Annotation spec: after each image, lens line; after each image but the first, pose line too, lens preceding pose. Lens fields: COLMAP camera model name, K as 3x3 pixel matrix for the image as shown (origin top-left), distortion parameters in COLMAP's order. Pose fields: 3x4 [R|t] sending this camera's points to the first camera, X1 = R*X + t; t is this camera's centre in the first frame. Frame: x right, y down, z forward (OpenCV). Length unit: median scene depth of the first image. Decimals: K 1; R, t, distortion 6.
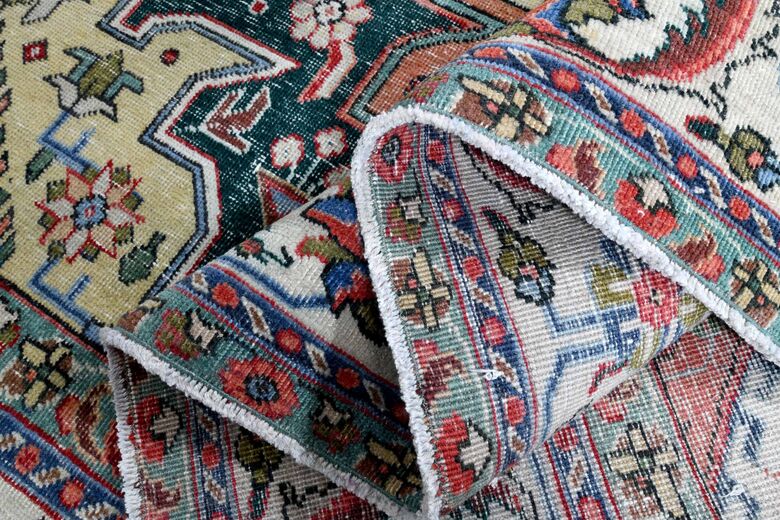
lens RADIAL K [[537.2, 0, 388.8], [0, 537.2, 261.4], [0, 0, 1]] dist [-0.048980, 0.039893]
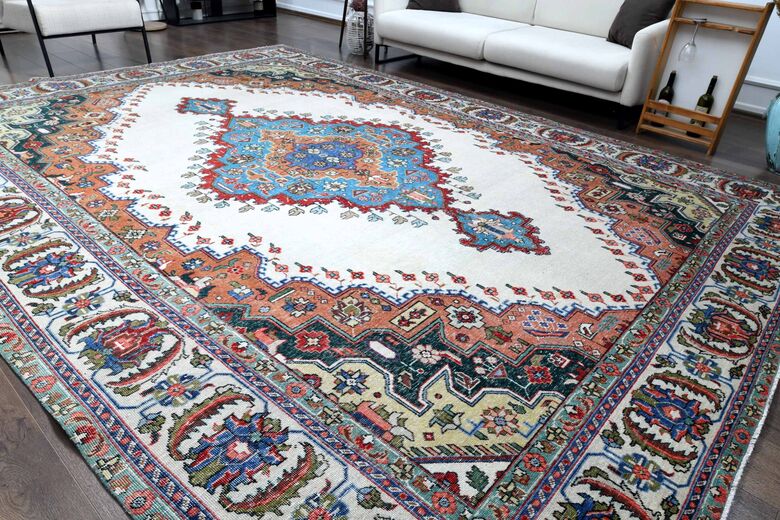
lens RADIAL K [[537.2, 0, 392.7], [0, 537.2, 272.8], [0, 0, 1]] dist [-0.048980, 0.039893]
pose [[0.162257, -0.521934, 0.837411, -2.542554], [0.920786, 0.385166, 0.061652, -1.066263], [-0.354720, 0.761073, 0.543085, -0.926802]]
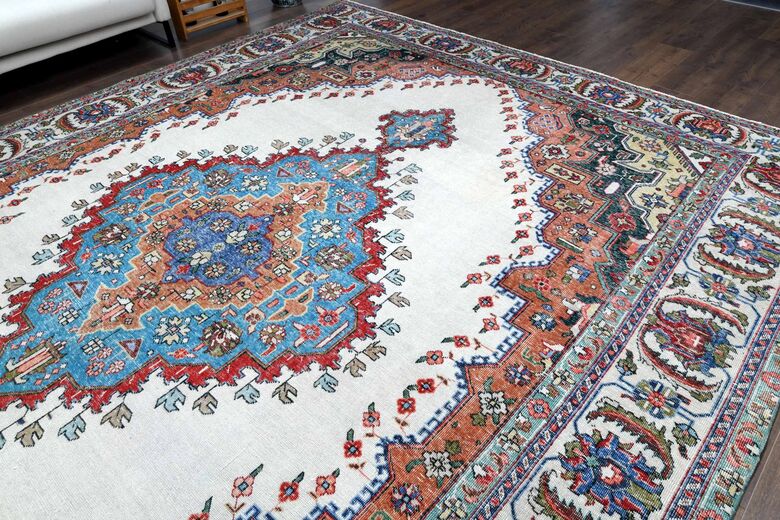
lens RADIAL K [[537.2, 0, 394.2], [0, 537.2, 258.0], [0, 0, 1]] dist [-0.048980, 0.039893]
pose [[-0.983787, -0.088052, 0.156240, 0.847301], [0.178980, -0.426567, 0.886570, -5.028596], [-0.011417, 0.900159, 0.435411, -0.156595]]
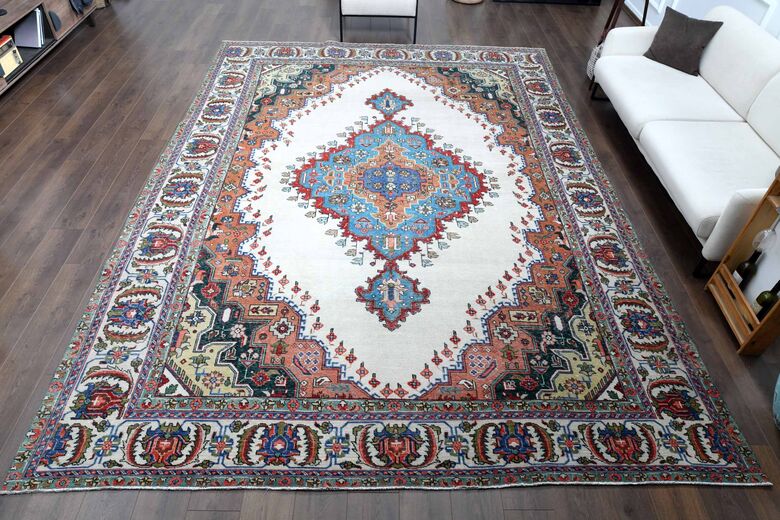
lens RADIAL K [[537.2, 0, 389.6], [0, 537.2, 268.4], [0, 0, 1]] dist [-0.048980, 0.039893]
pose [[0.837123, -0.347850, 0.422168, -0.908874], [0.502166, 0.794734, -0.340921, 1.636942], [-0.216922, 0.497392, 0.839968, -4.187913]]
